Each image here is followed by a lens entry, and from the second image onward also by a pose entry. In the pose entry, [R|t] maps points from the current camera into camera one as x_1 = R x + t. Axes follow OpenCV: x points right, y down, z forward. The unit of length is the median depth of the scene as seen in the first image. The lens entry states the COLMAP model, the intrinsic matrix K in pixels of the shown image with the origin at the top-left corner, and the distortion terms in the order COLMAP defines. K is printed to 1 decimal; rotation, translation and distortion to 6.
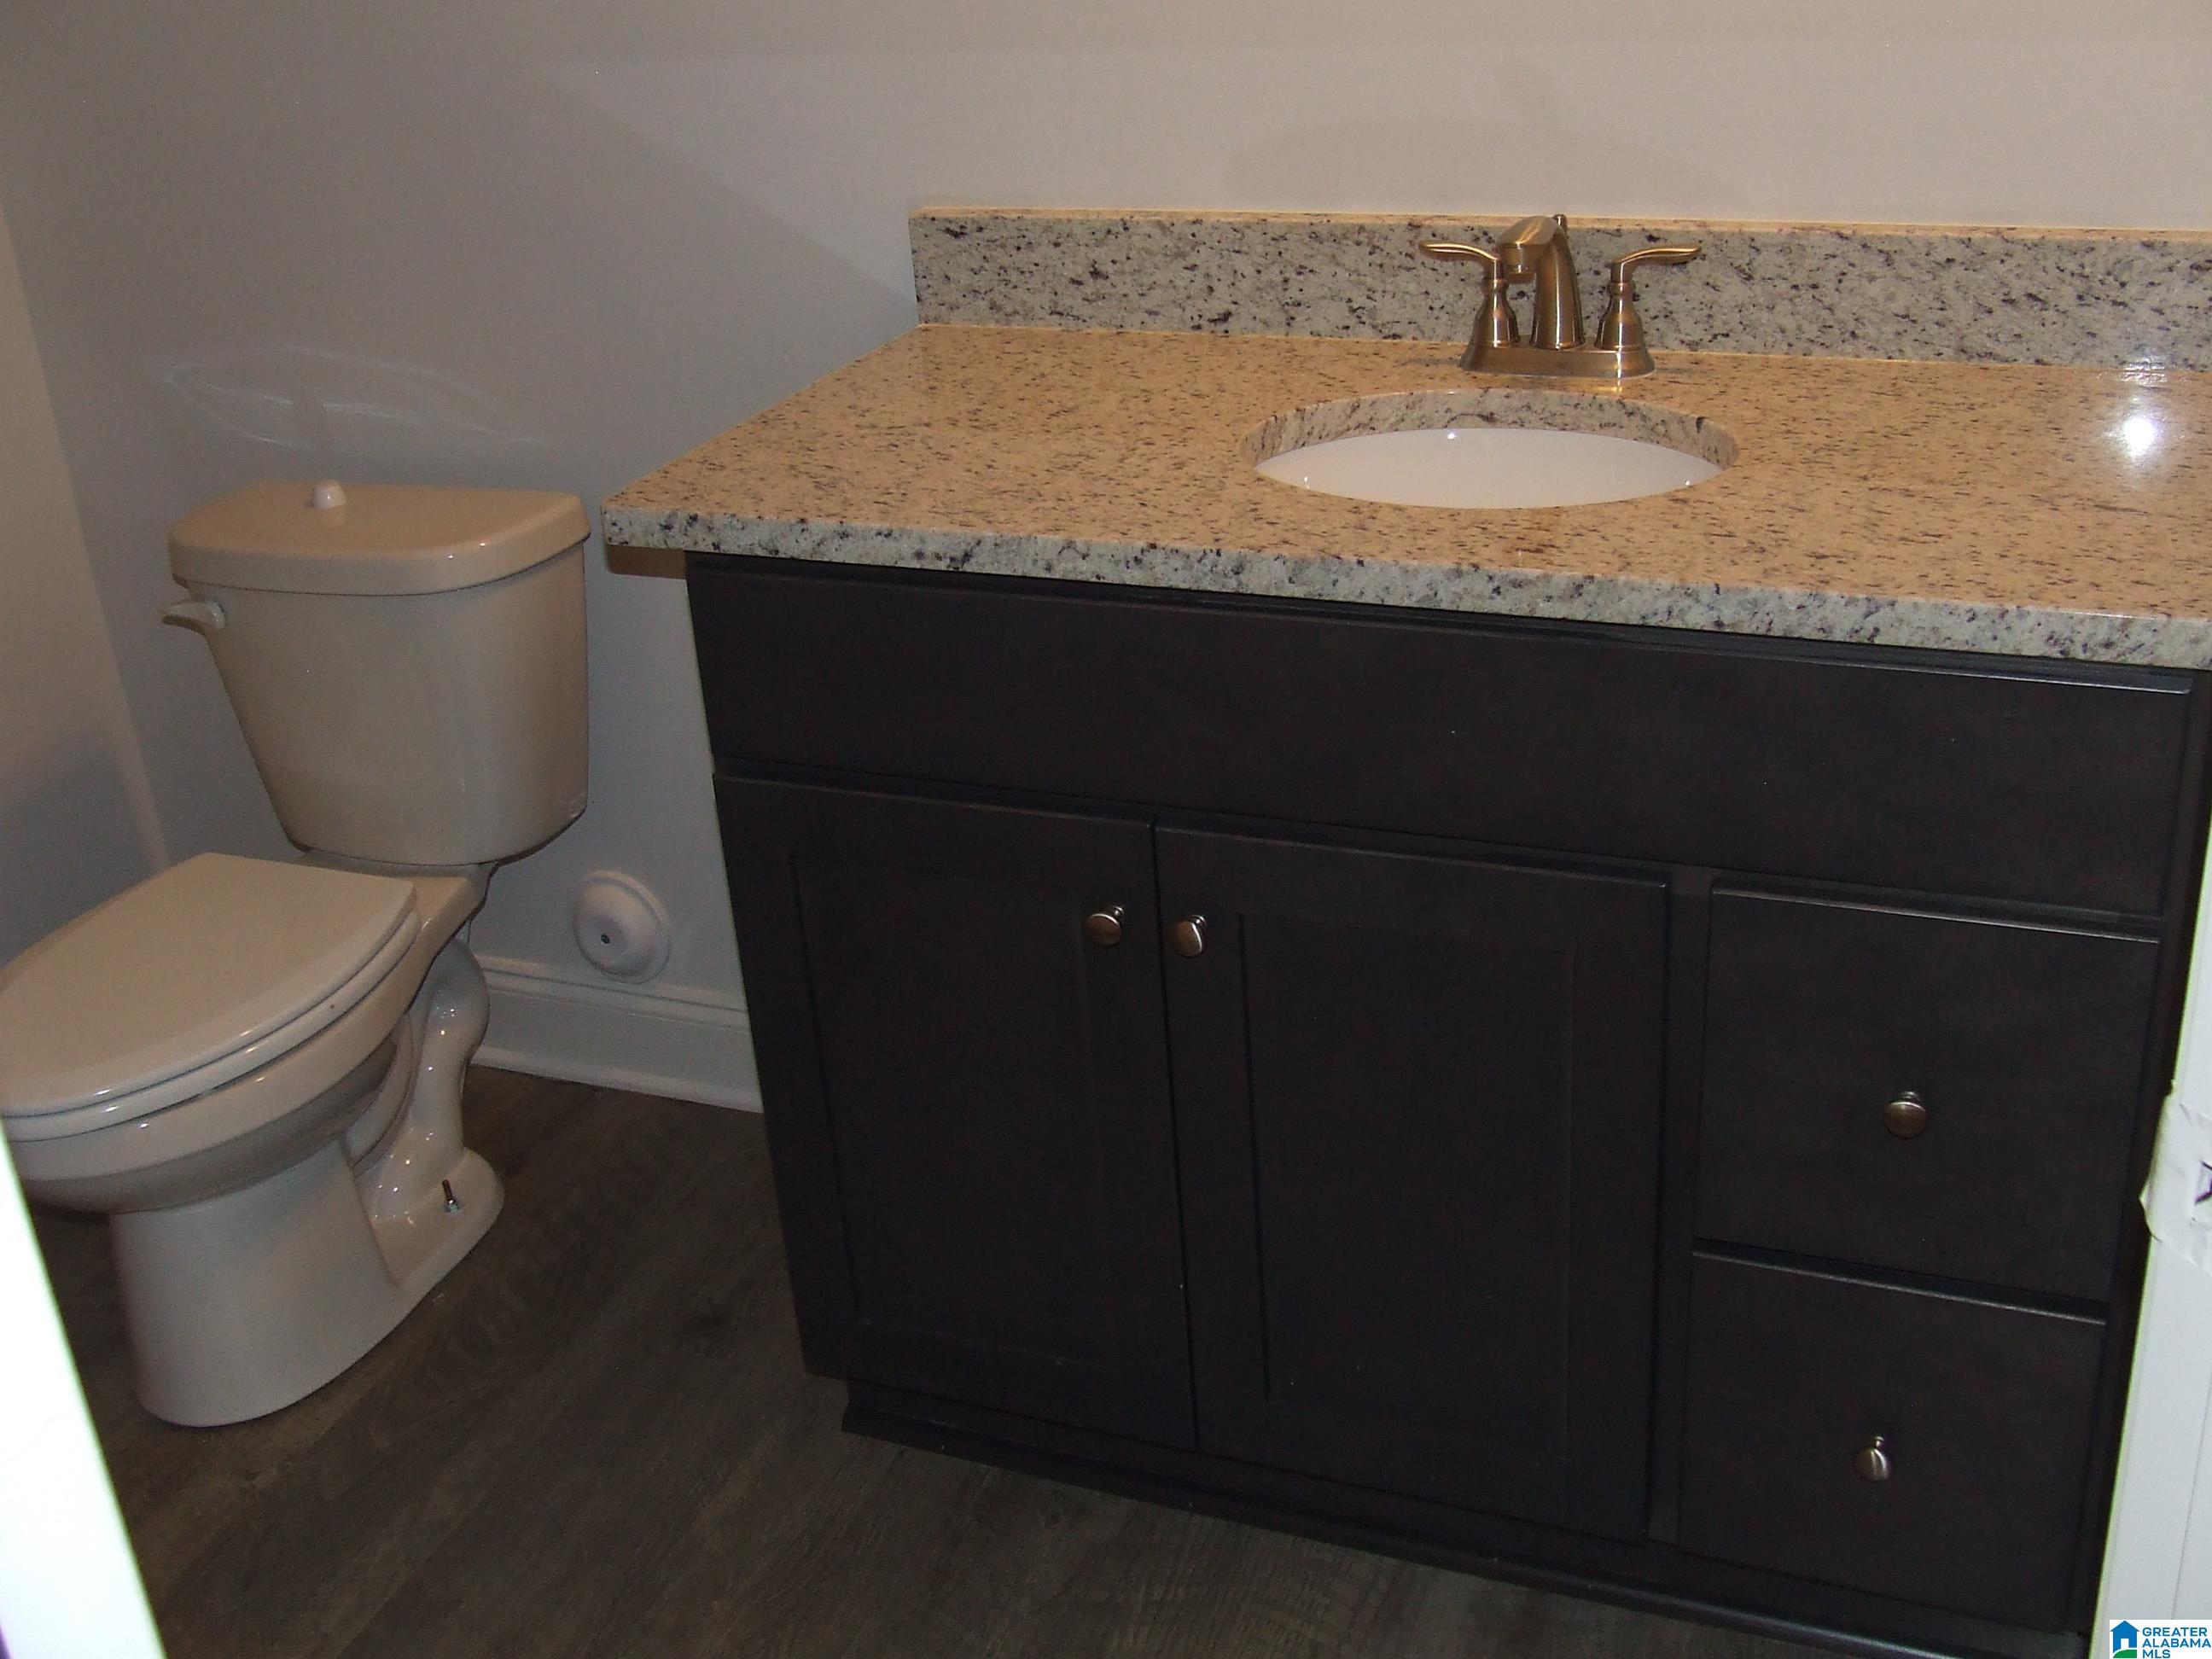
lens RADIAL K [[2410.6, 0, 1102.9], [0, 2410.6, 815.1], [0, 0, 1]] dist [-0.082907, 0.131596]
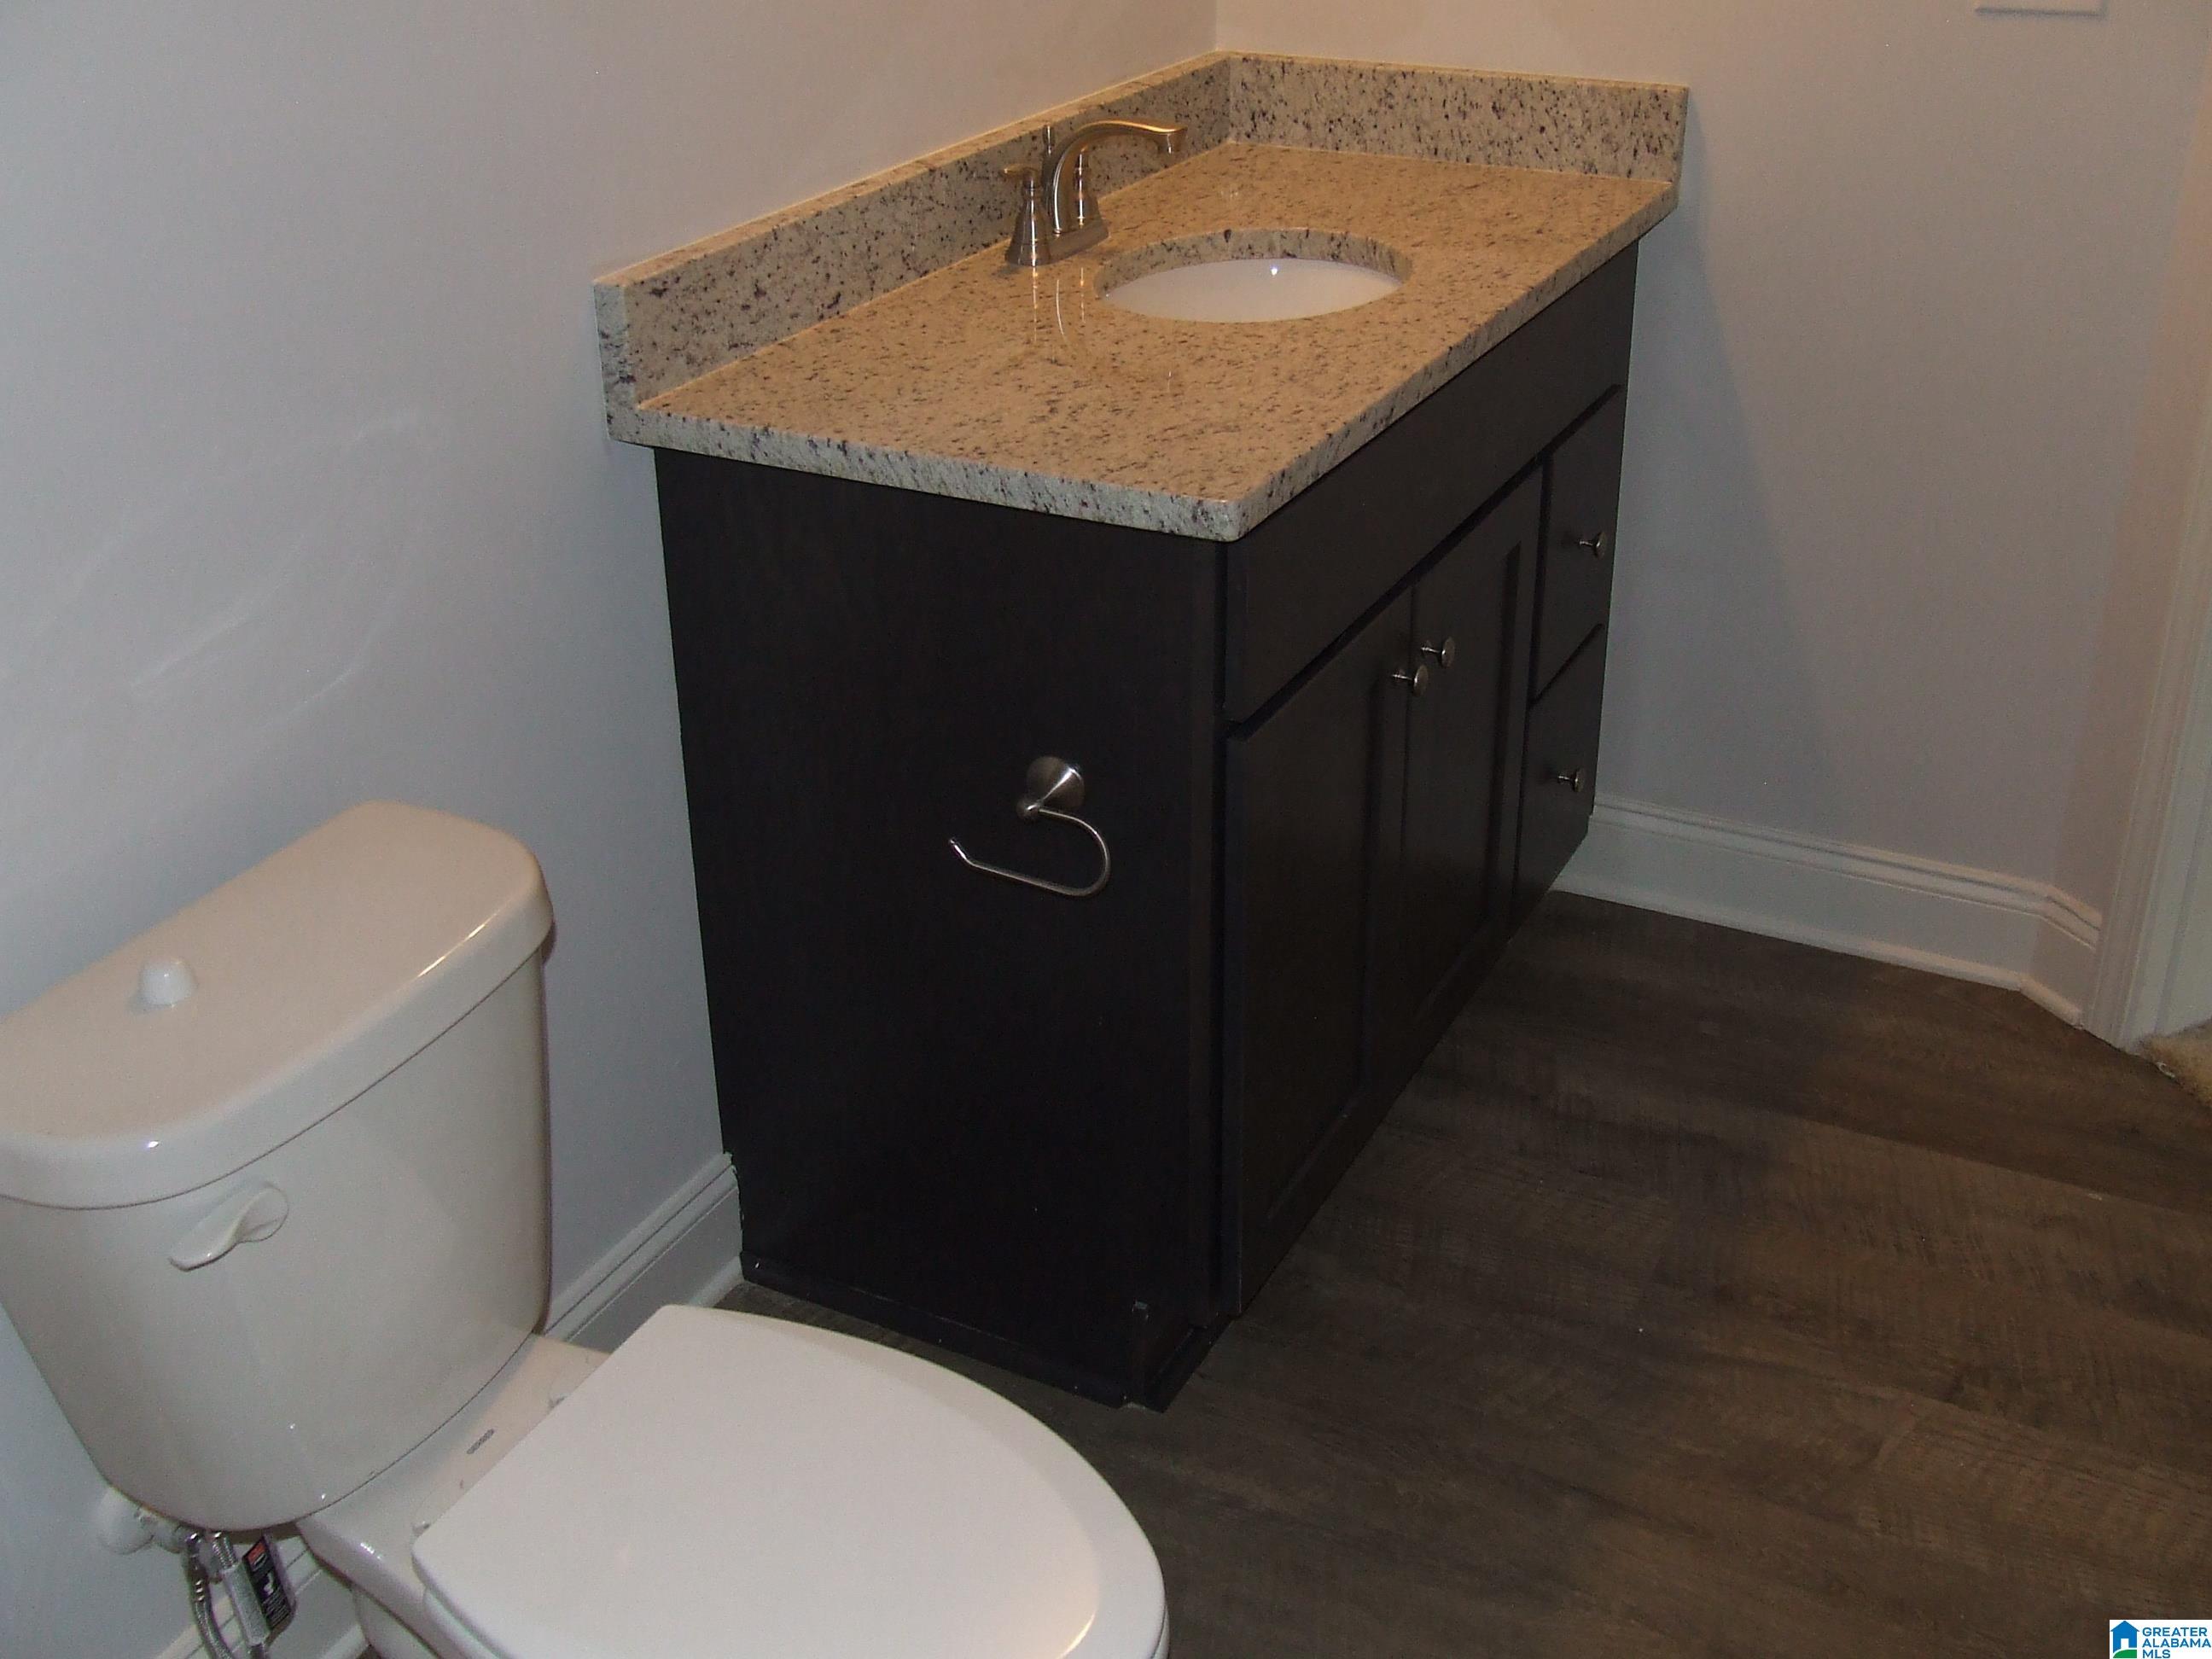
lens RADIAL K [[2410.6, 0, 1102.9], [0, 2410.6, 815.1], [0, 0, 1]] dist [-0.082907, 0.131596]
pose [[0.091708, -0.395807, 0.913743, -0.982556], [0.430122, 0.843339, 0.322141, -0.304930], [-0.898100, 0.363478, 0.247587, 0.719704]]
